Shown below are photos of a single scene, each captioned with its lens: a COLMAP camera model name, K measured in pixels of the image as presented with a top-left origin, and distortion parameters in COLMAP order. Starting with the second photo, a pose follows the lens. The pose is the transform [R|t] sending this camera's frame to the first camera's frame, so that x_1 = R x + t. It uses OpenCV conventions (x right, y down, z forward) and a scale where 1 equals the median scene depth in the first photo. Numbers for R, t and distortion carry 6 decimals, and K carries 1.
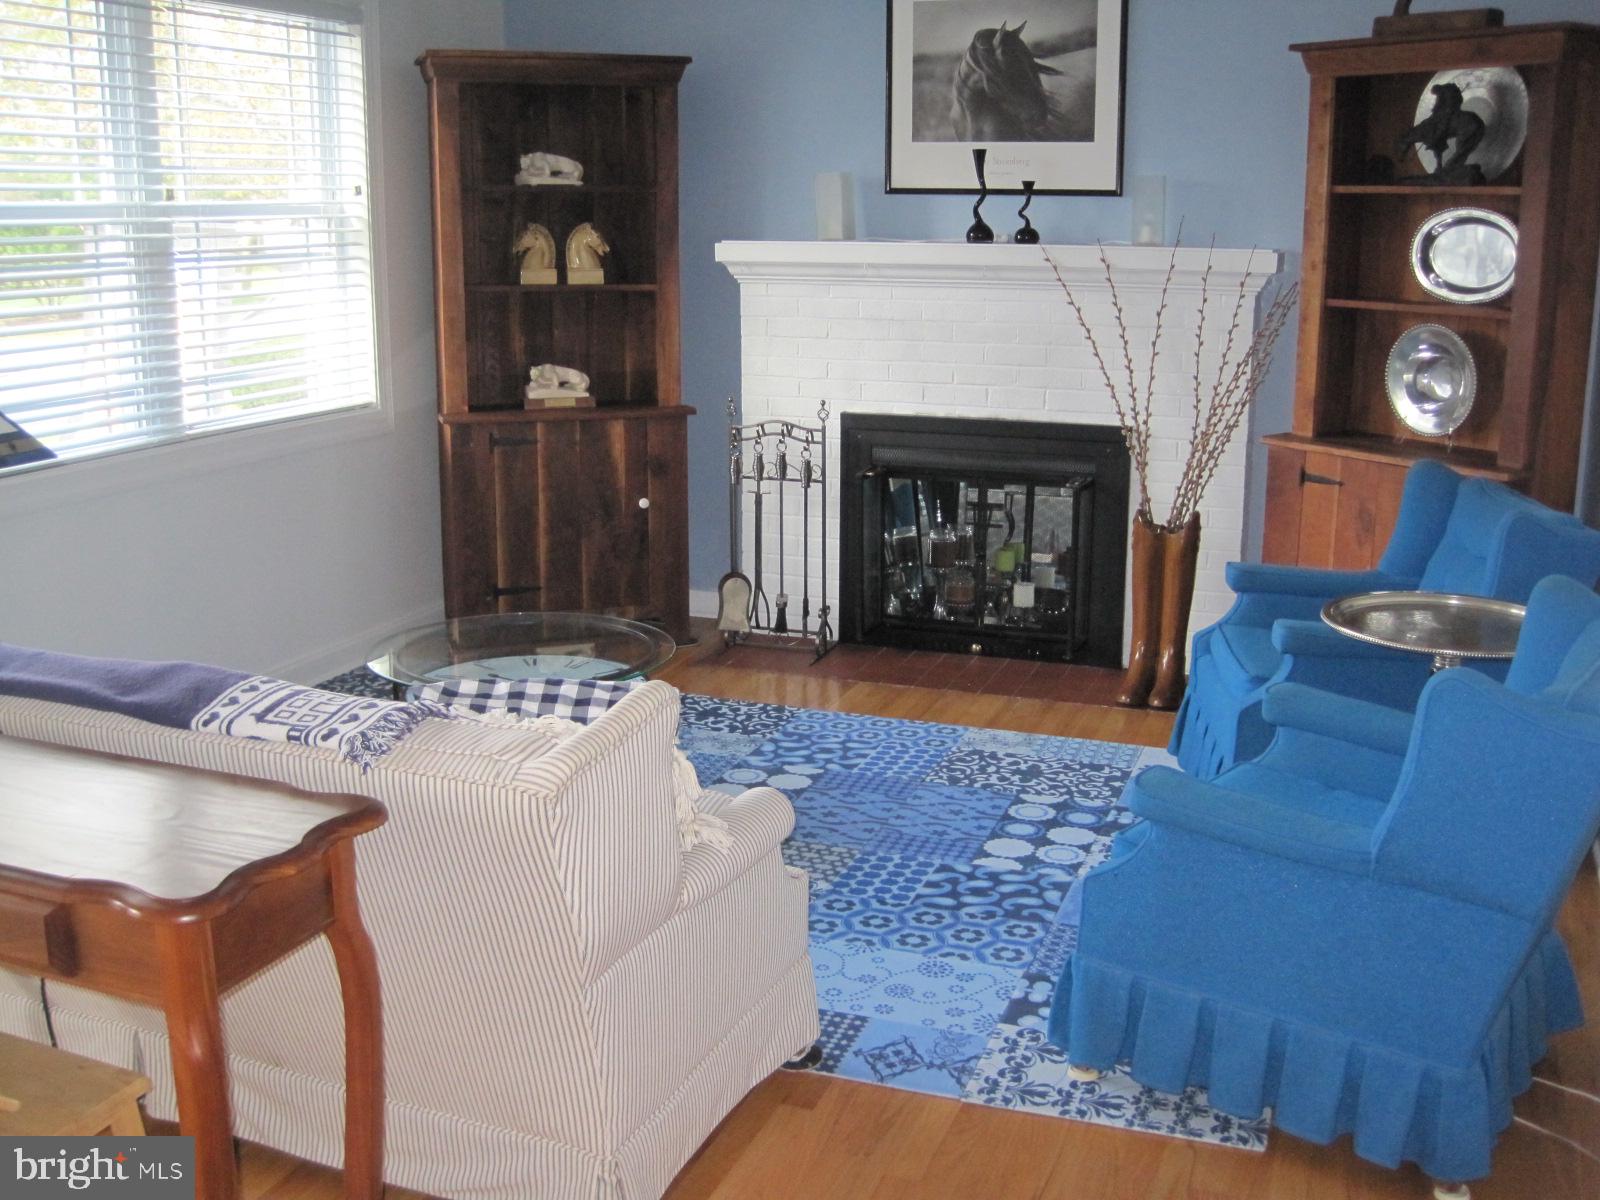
lens RADIAL K [[1662.6, 0, 801.6], [0, 1662.6, 574.4], [0, 0, 1]] dist [-0.172136, 0.192964]
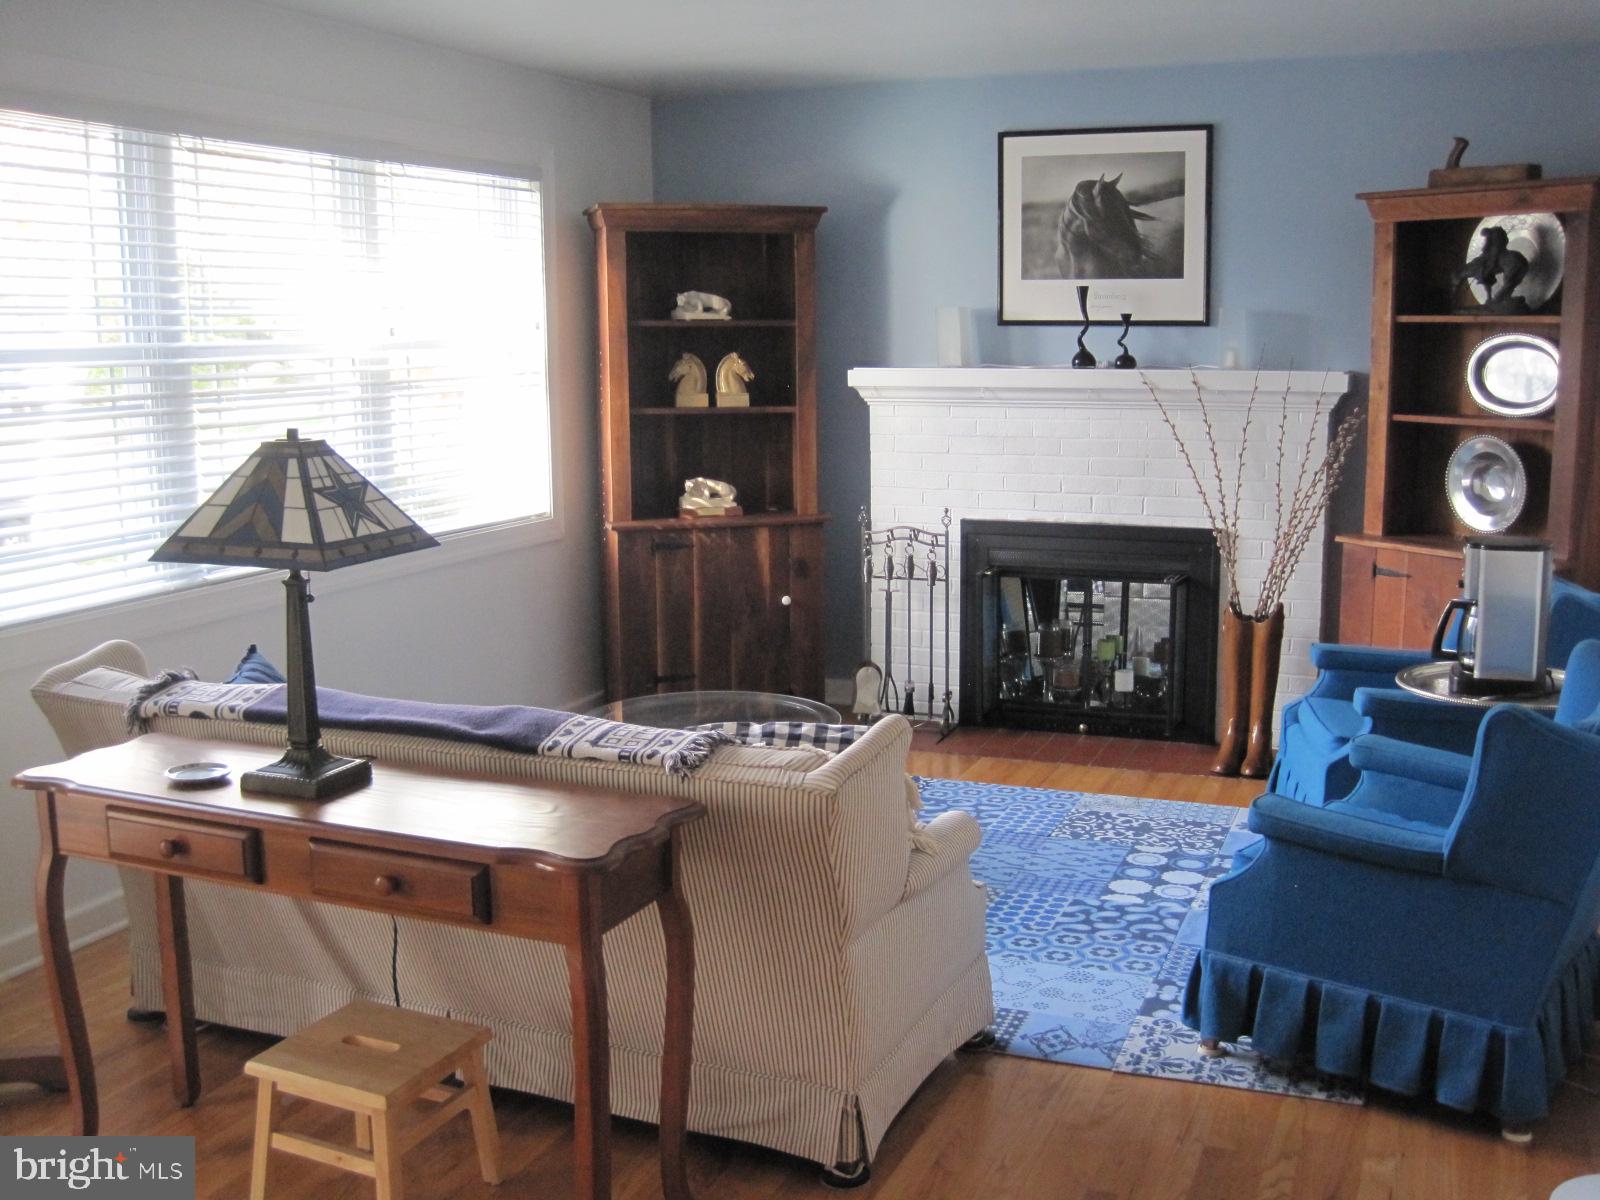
lens RADIAL K [[1678.0, 0, 800.0], [0, 1678.0, 600.0], [0, 0, 1]] dist [-0.166387, 0.176214]
pose [[0.999451, -0.006258, -0.032531, -0.053953], [0.004487, 0.998519, -0.054214, 0.020393], [0.032822, 0.054039, 0.997999, -0.149625]]
